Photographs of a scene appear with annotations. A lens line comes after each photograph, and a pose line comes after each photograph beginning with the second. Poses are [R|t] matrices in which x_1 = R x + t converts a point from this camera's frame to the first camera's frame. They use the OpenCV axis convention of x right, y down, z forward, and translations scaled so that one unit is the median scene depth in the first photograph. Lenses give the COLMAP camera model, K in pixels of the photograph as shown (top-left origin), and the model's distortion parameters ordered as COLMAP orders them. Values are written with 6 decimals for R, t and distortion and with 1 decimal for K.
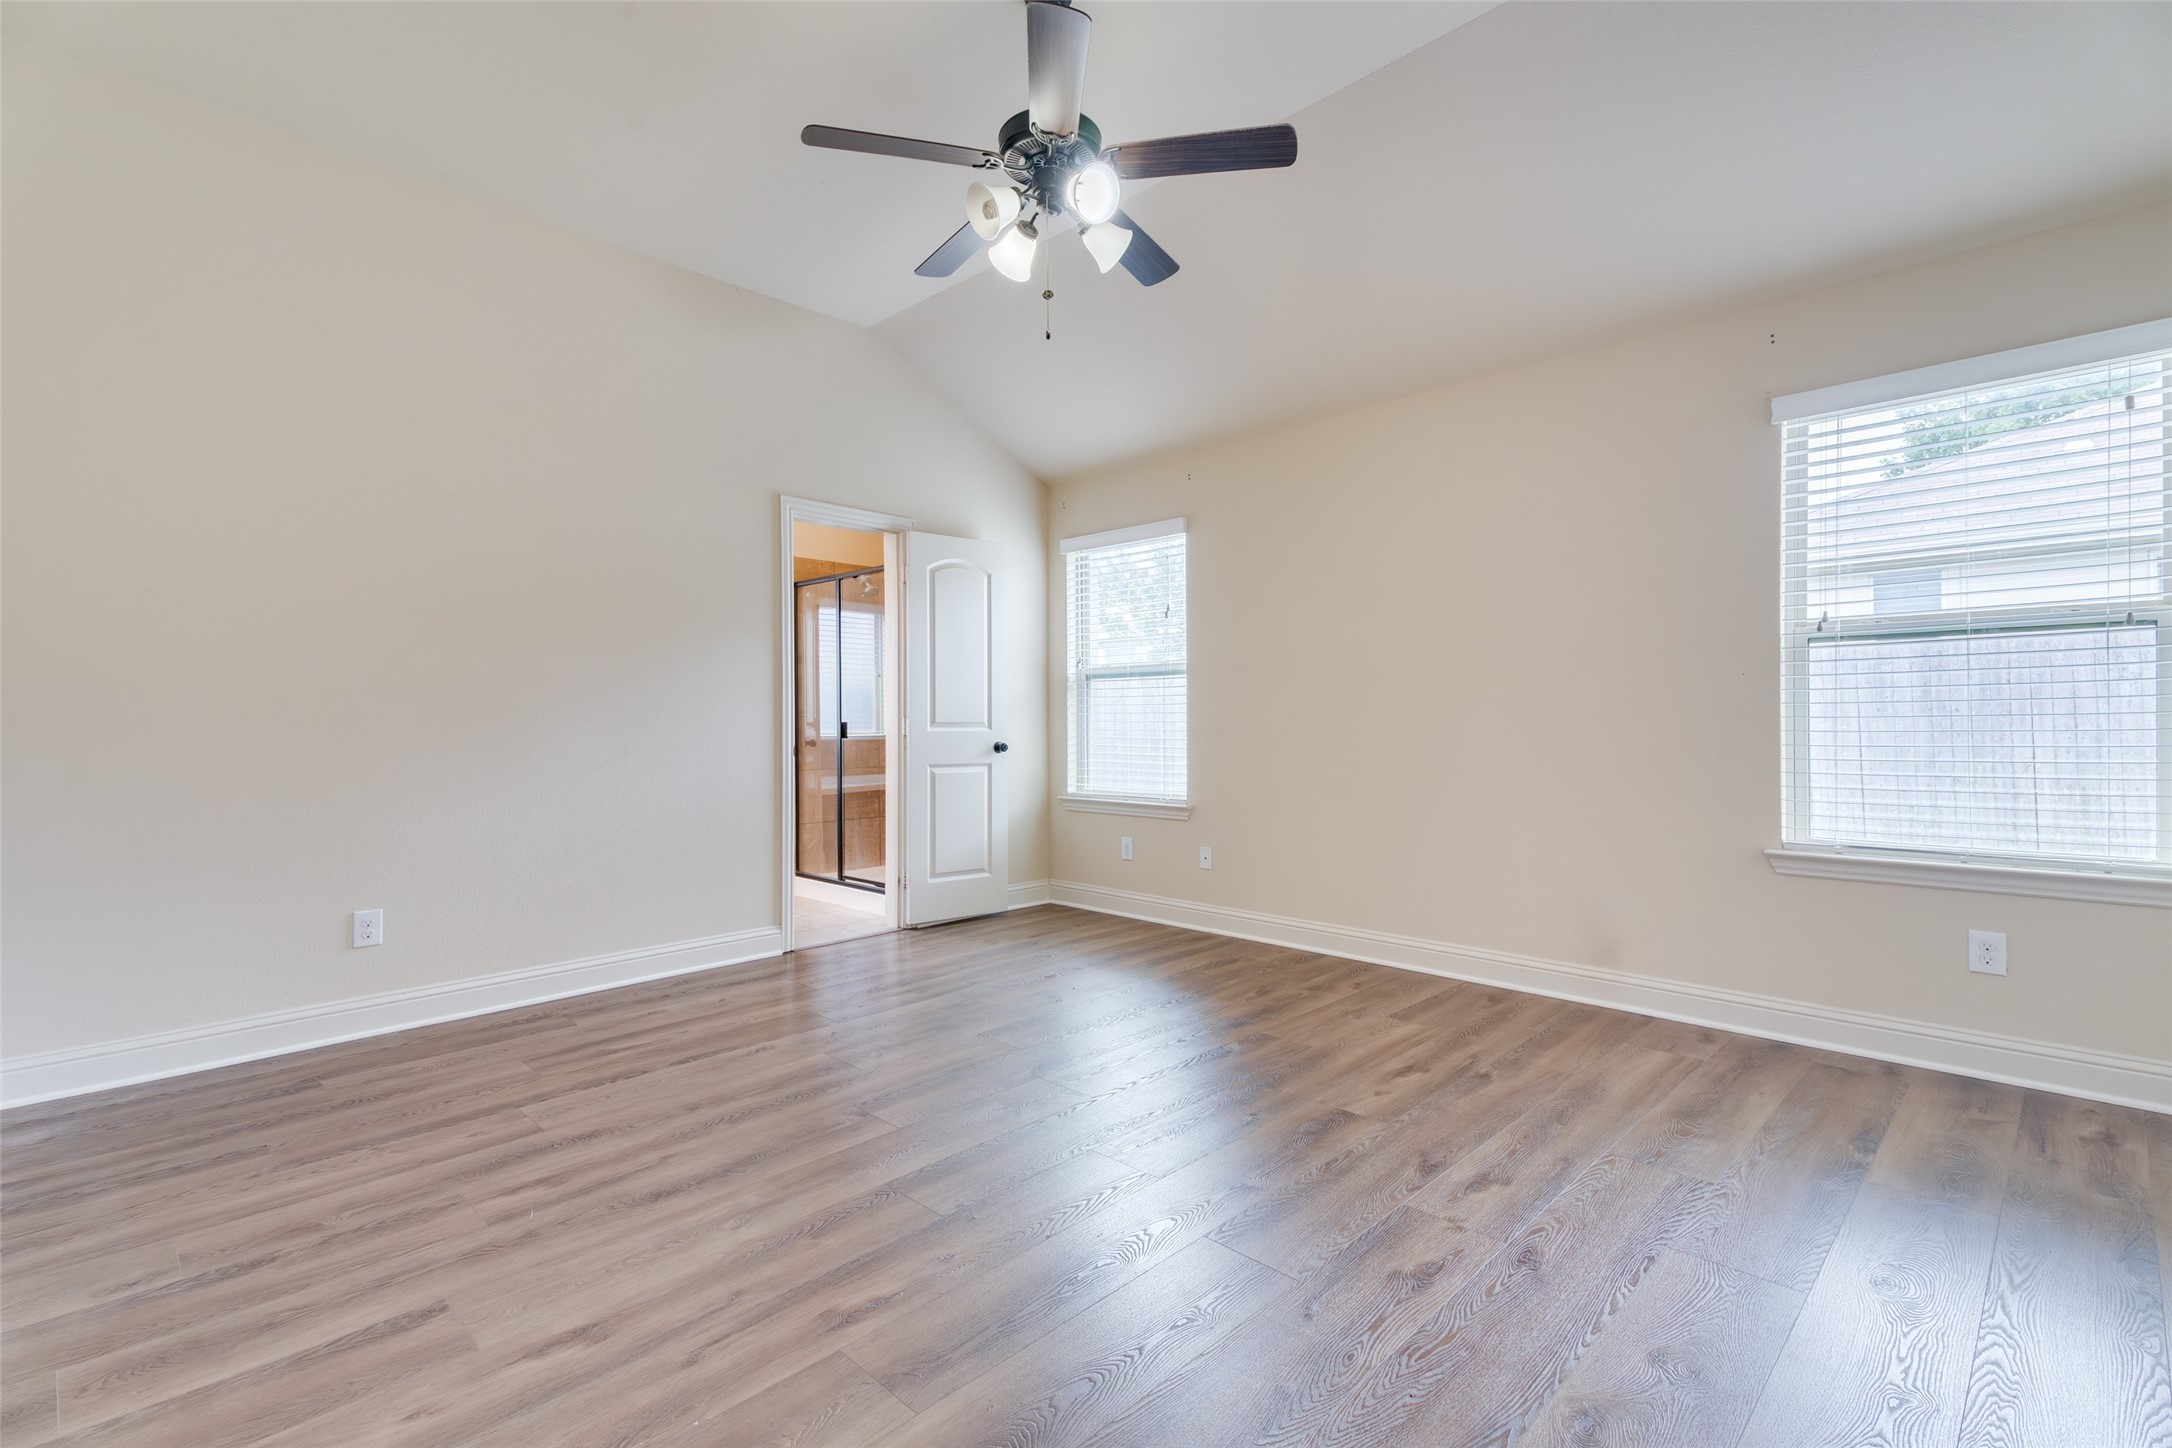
lens RADIAL K [[963.6, 0, 1066.8], [0, 963.6, 708.4], [0, 0, 1]] dist [0.032242, -0.000424]
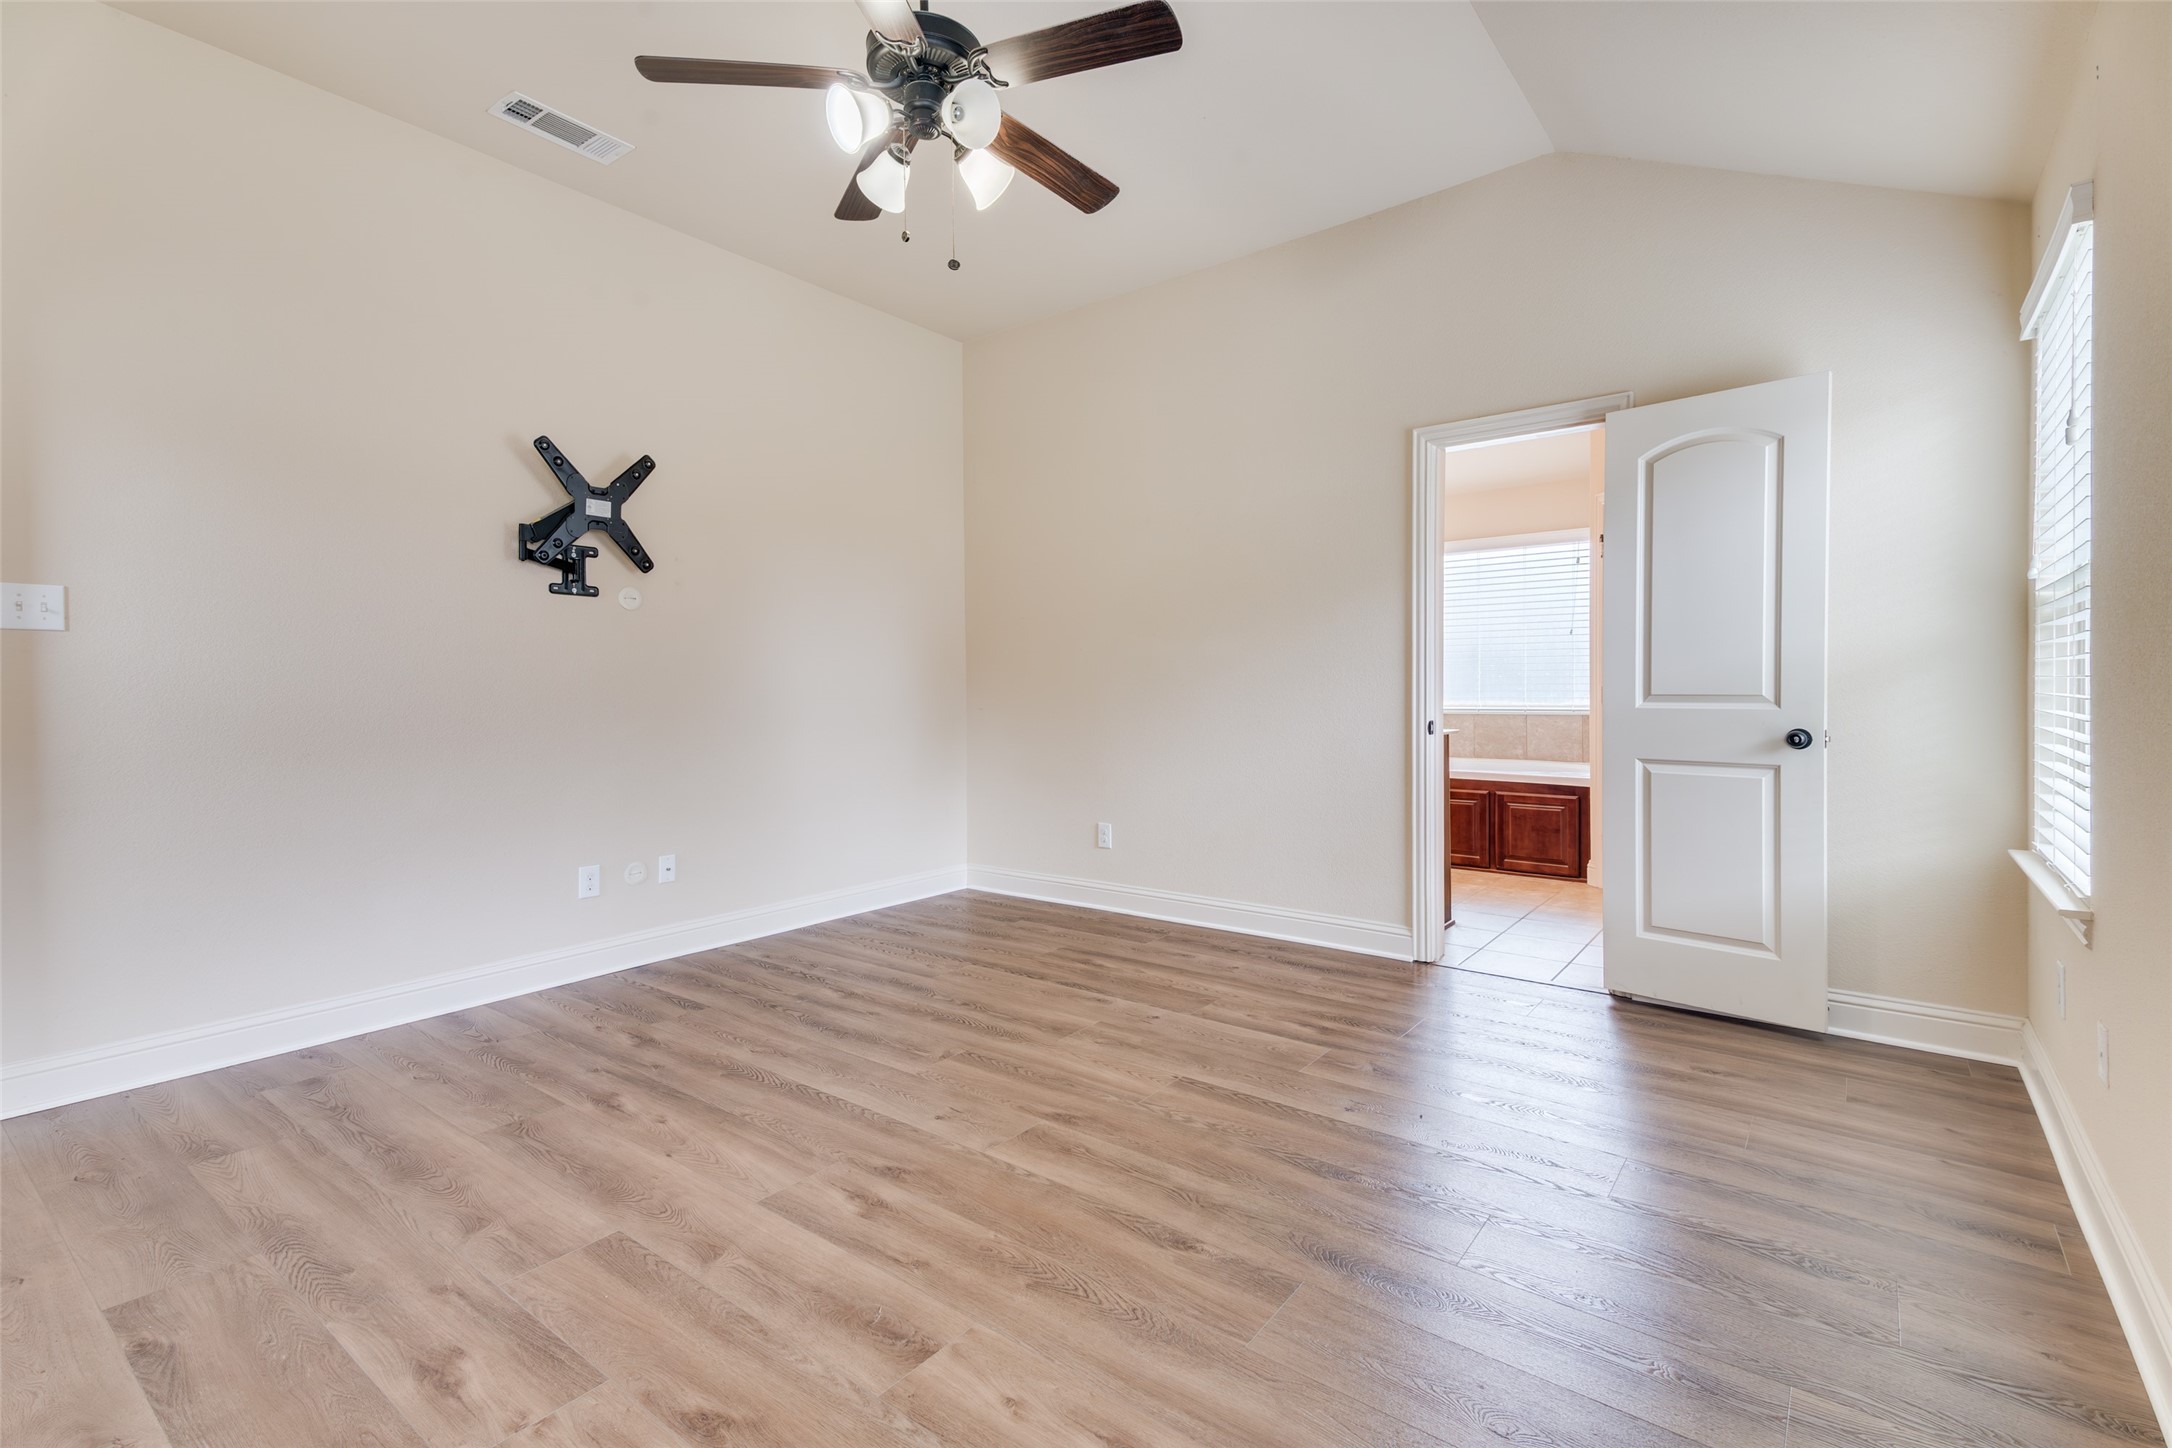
lens RADIAL K [[970.5, 0, 1084.8], [0, 970.5, 696.1], [0, 0, 1]] dist [0.054953, -0.000467]
pose [[0.134862, 0.012404, -0.990787, 0.796581], [0.020918, 0.999663, 0.015362, -0.004487], [0.990644, -0.022797, 0.134557, 0.889932]]
